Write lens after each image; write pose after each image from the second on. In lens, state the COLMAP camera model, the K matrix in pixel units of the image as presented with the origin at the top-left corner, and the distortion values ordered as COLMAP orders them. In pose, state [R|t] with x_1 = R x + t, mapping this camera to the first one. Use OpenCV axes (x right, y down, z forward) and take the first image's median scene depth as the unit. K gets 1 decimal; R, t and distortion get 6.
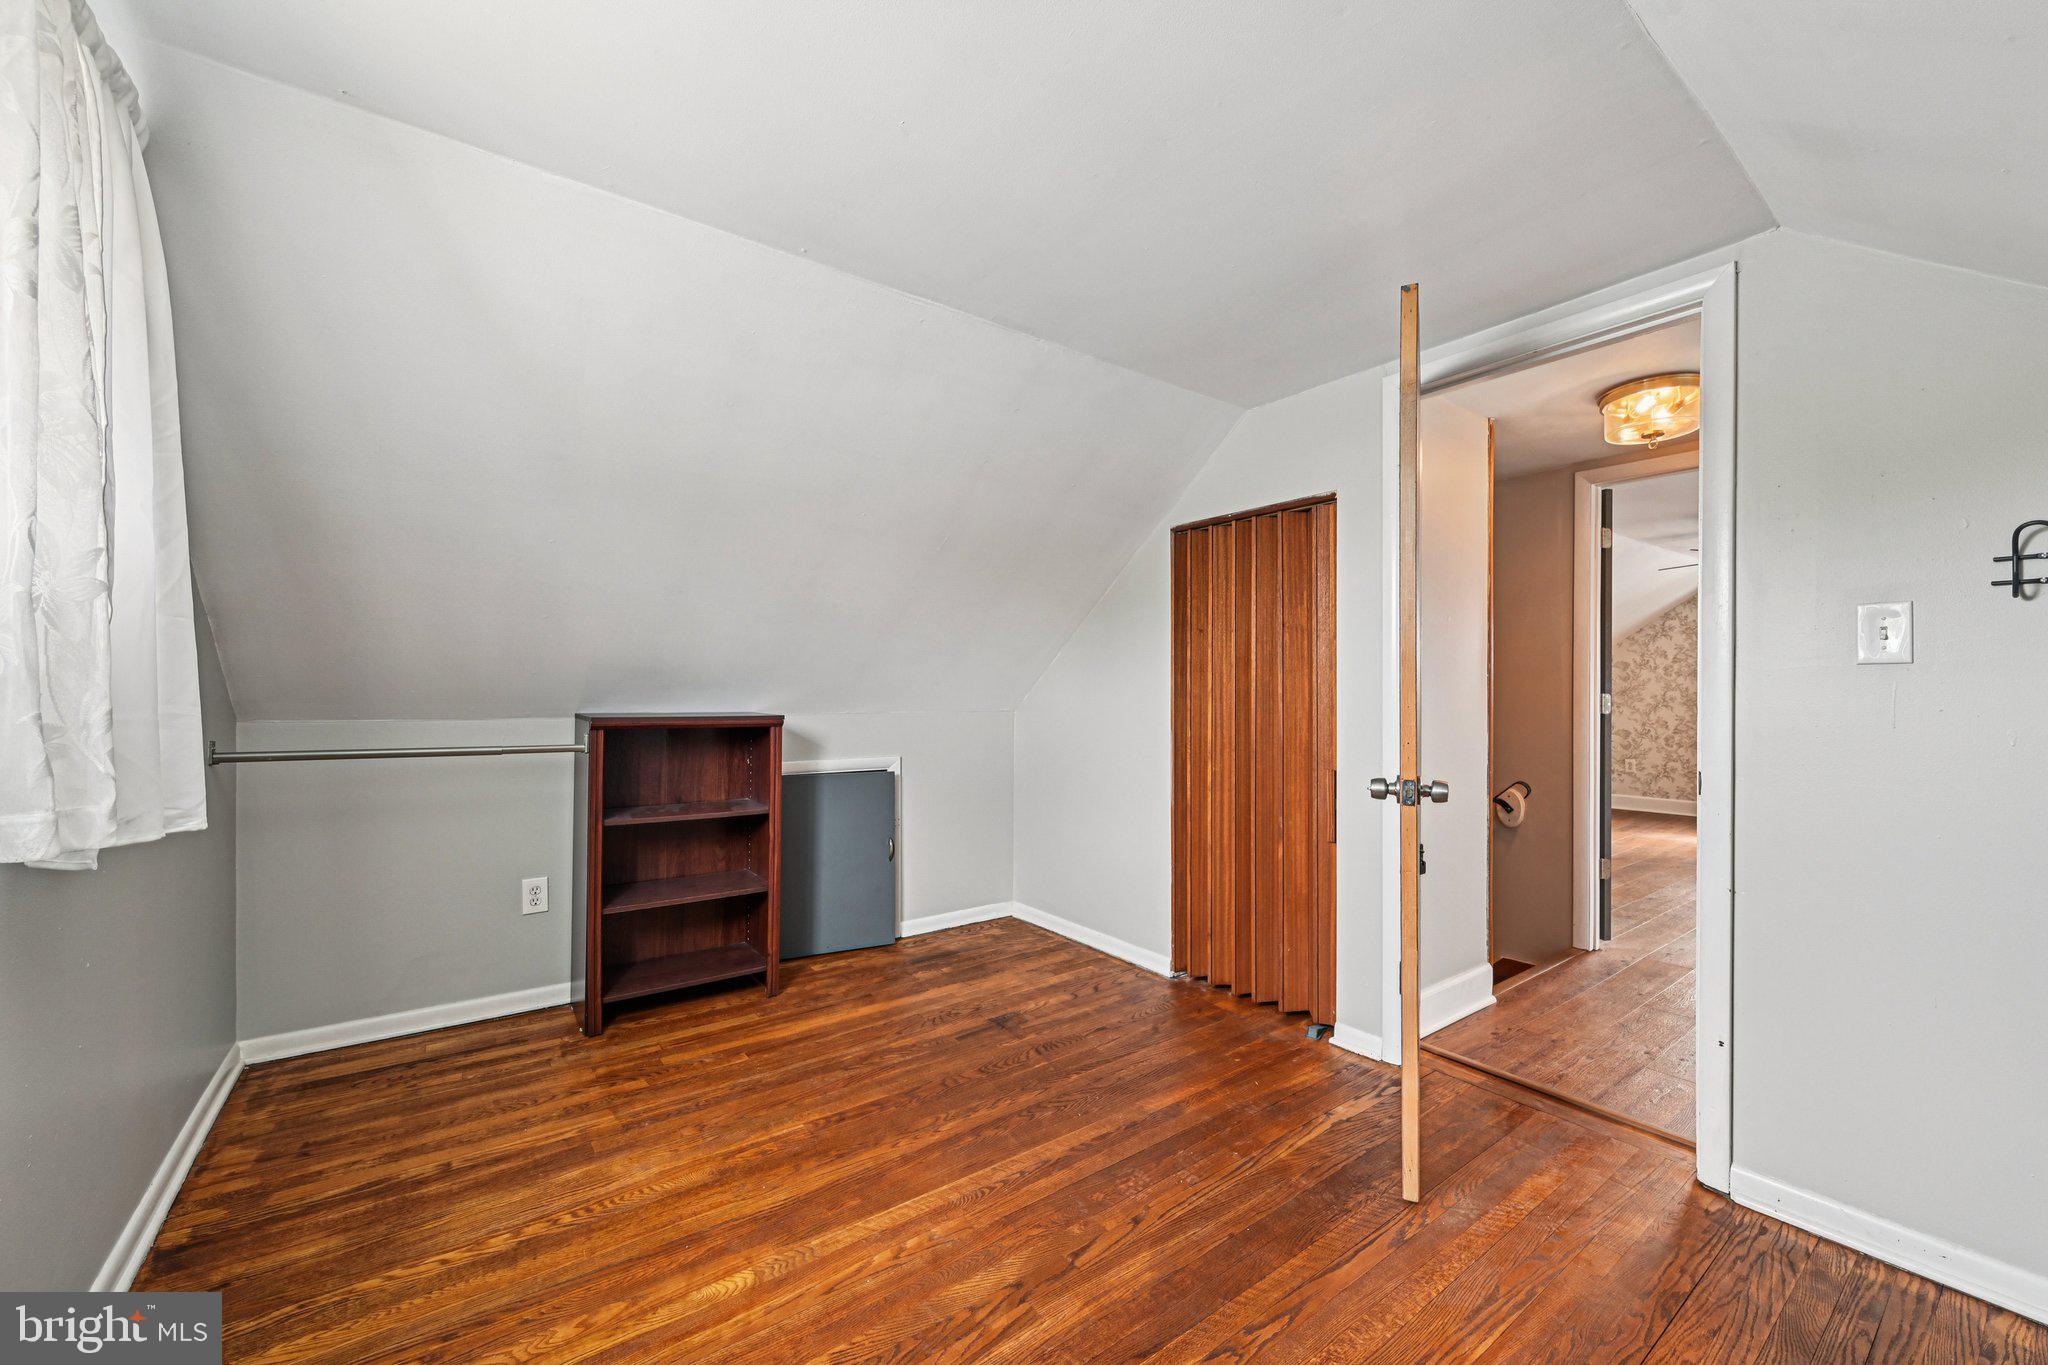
lens RADIAL K [[810.9, 0, 1040.9], [0, 810.9, 686.5], [0, 0, 1]] dist [-0.001802, 0.000031]
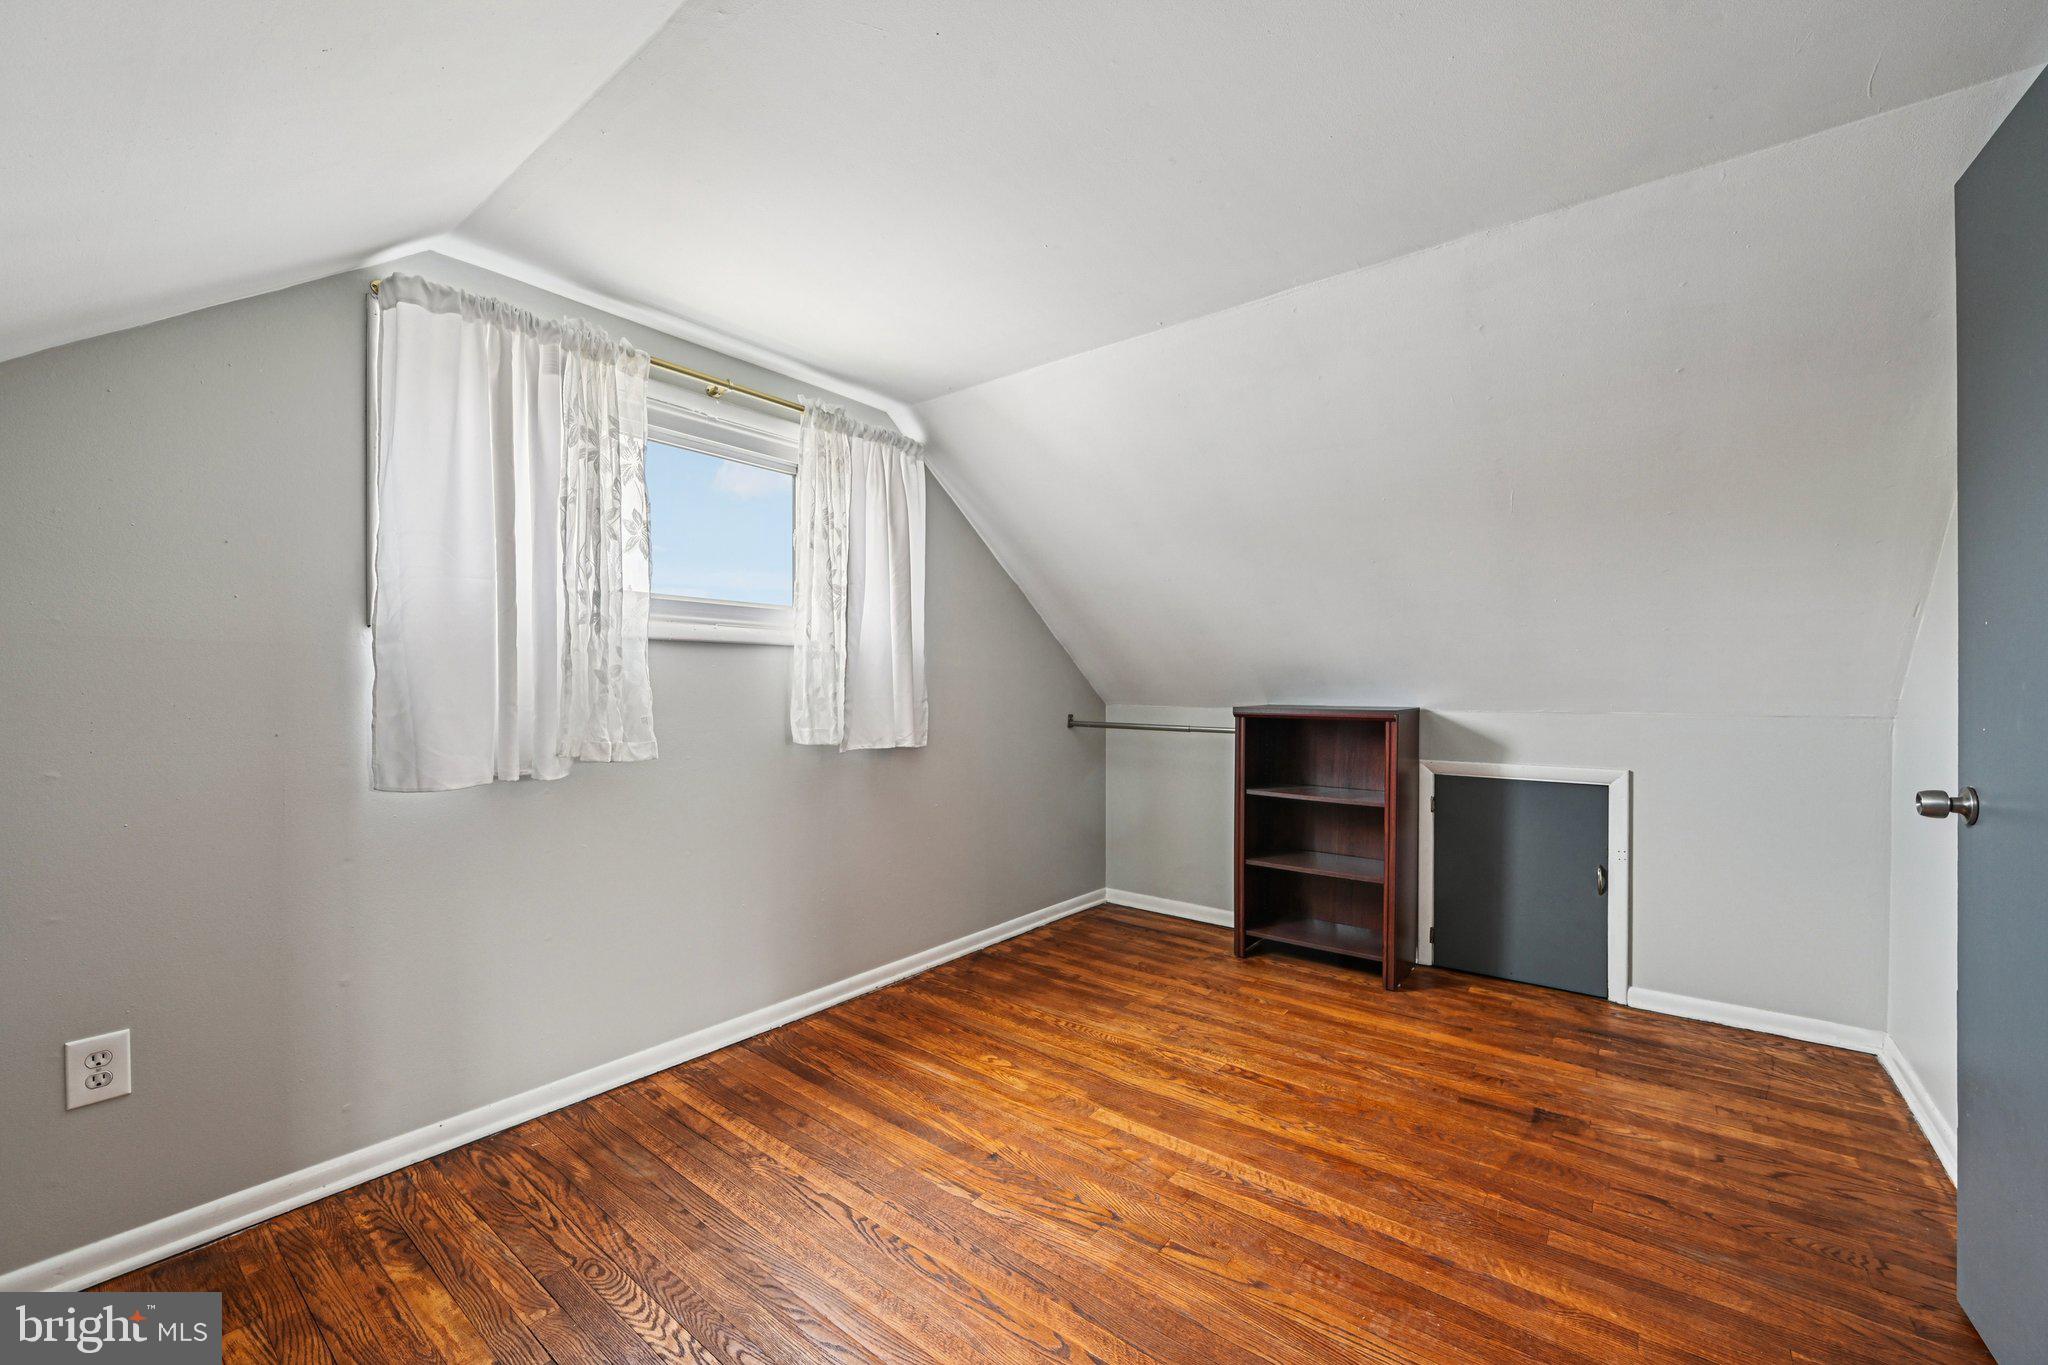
lens RADIAL K [[810.9, 0, 1027.2], [0, 810.9, 700.9], [0, 0, 1]] dist [-0.001802, 0.000031]
pose [[0.250640, 0.012374, -0.968001, 0.696911], [0.004949, 0.999889, 0.014063, 0.009802], [0.968068, -0.008316, 0.250550, 0.421254]]
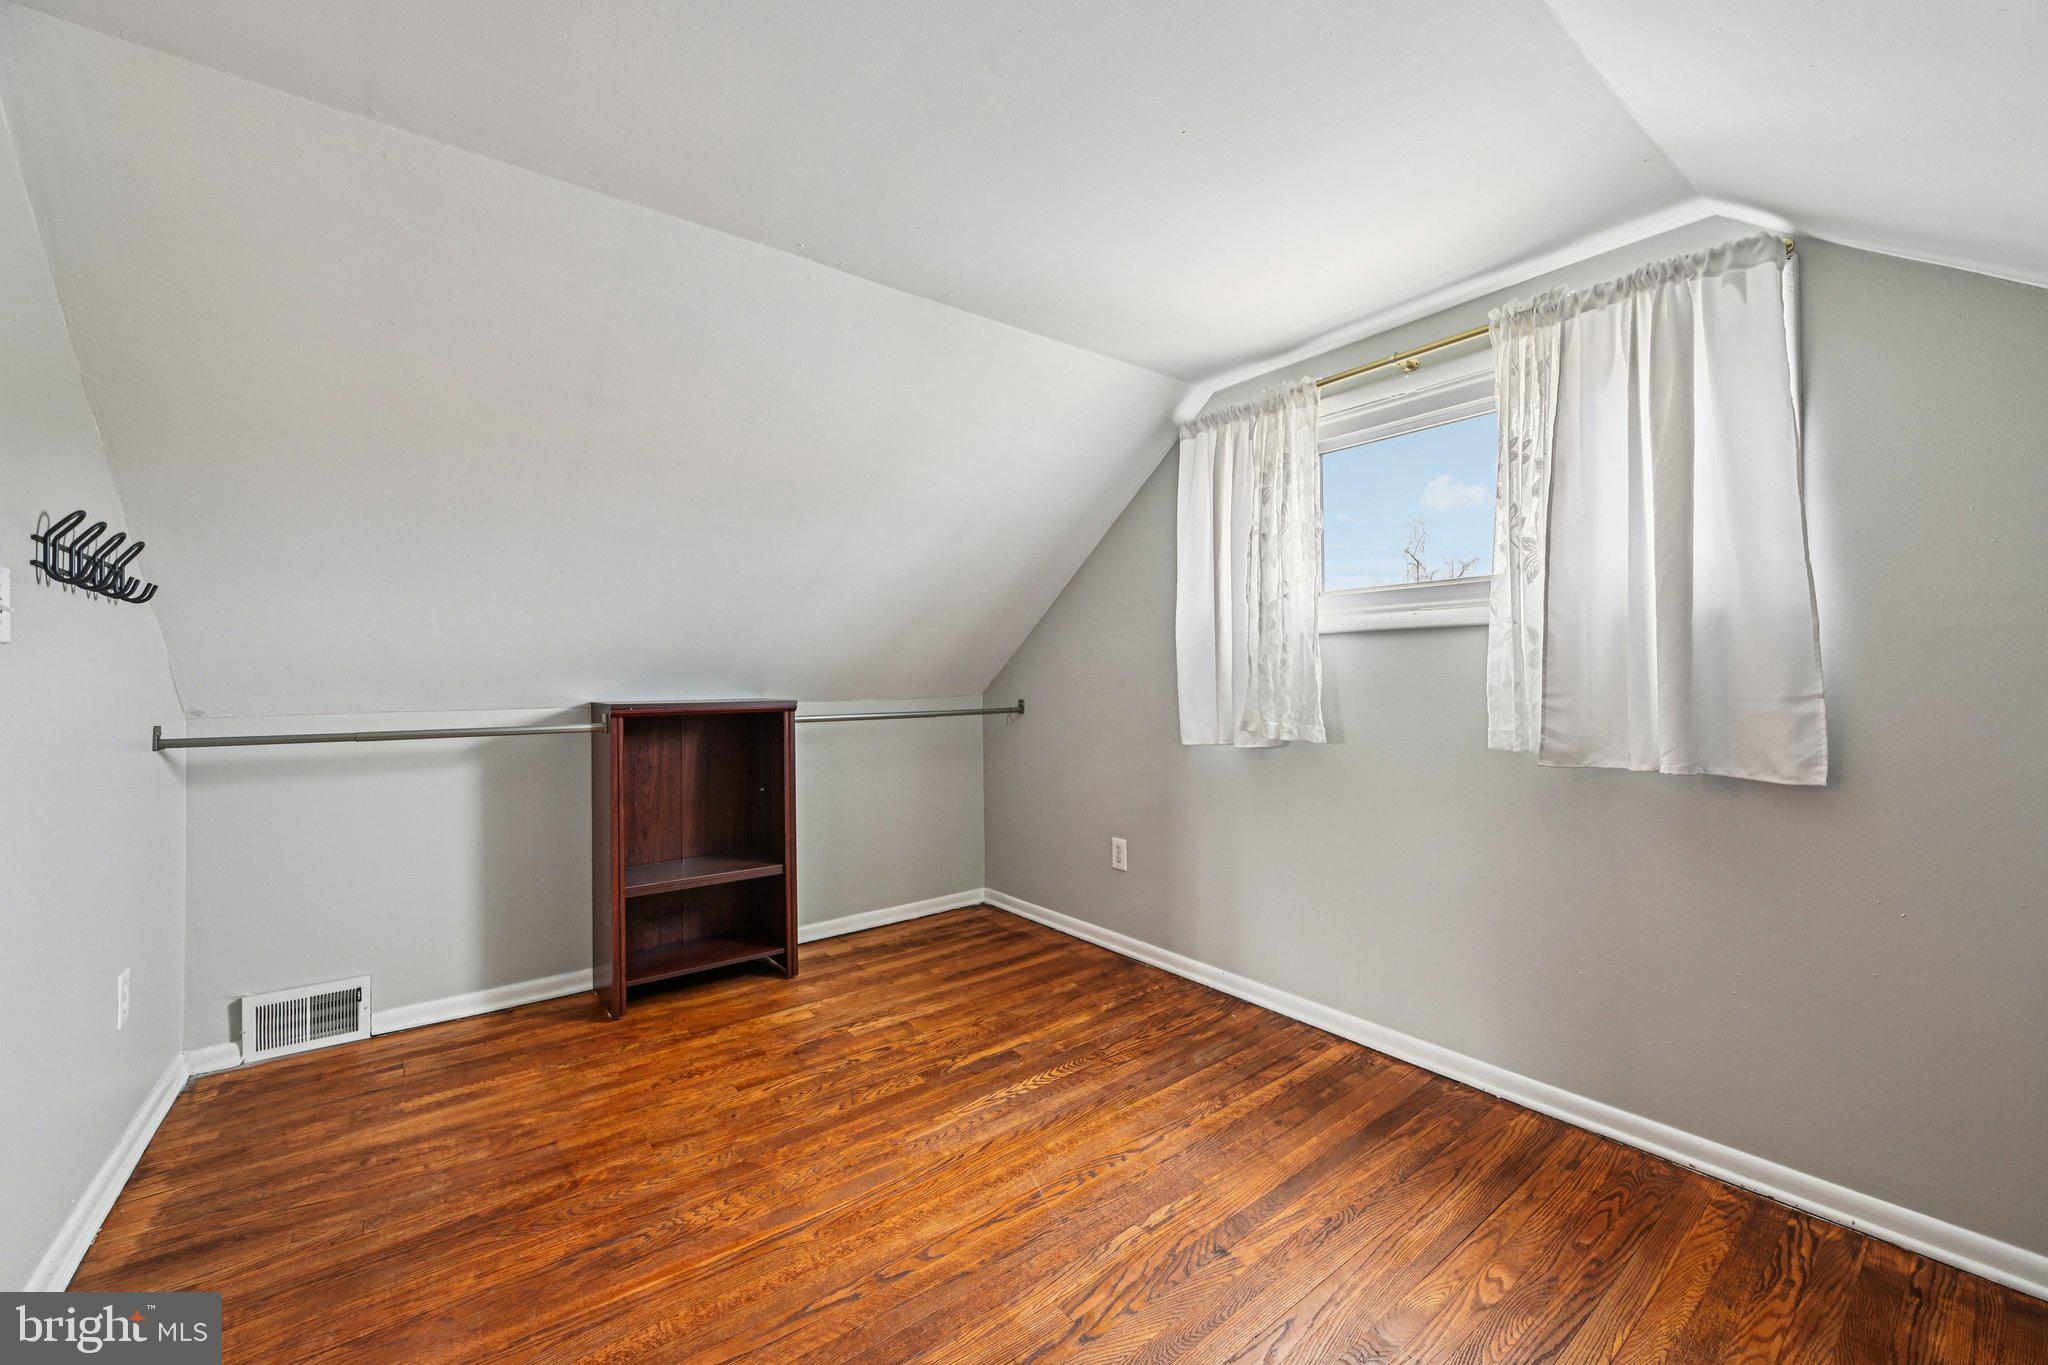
lens RADIAL K [[810.9, 0, 1031.2], [0, 810.9, 669.5], [0, 0, 1]] dist [-0.001802, 0.000031]
pose [[-0.999945, 0.005033, -0.009202, 0.024677], [0.005191, 0.999838, -0.017261, 0.010869], [0.009113, -0.017307, -0.999809, 1.317464]]
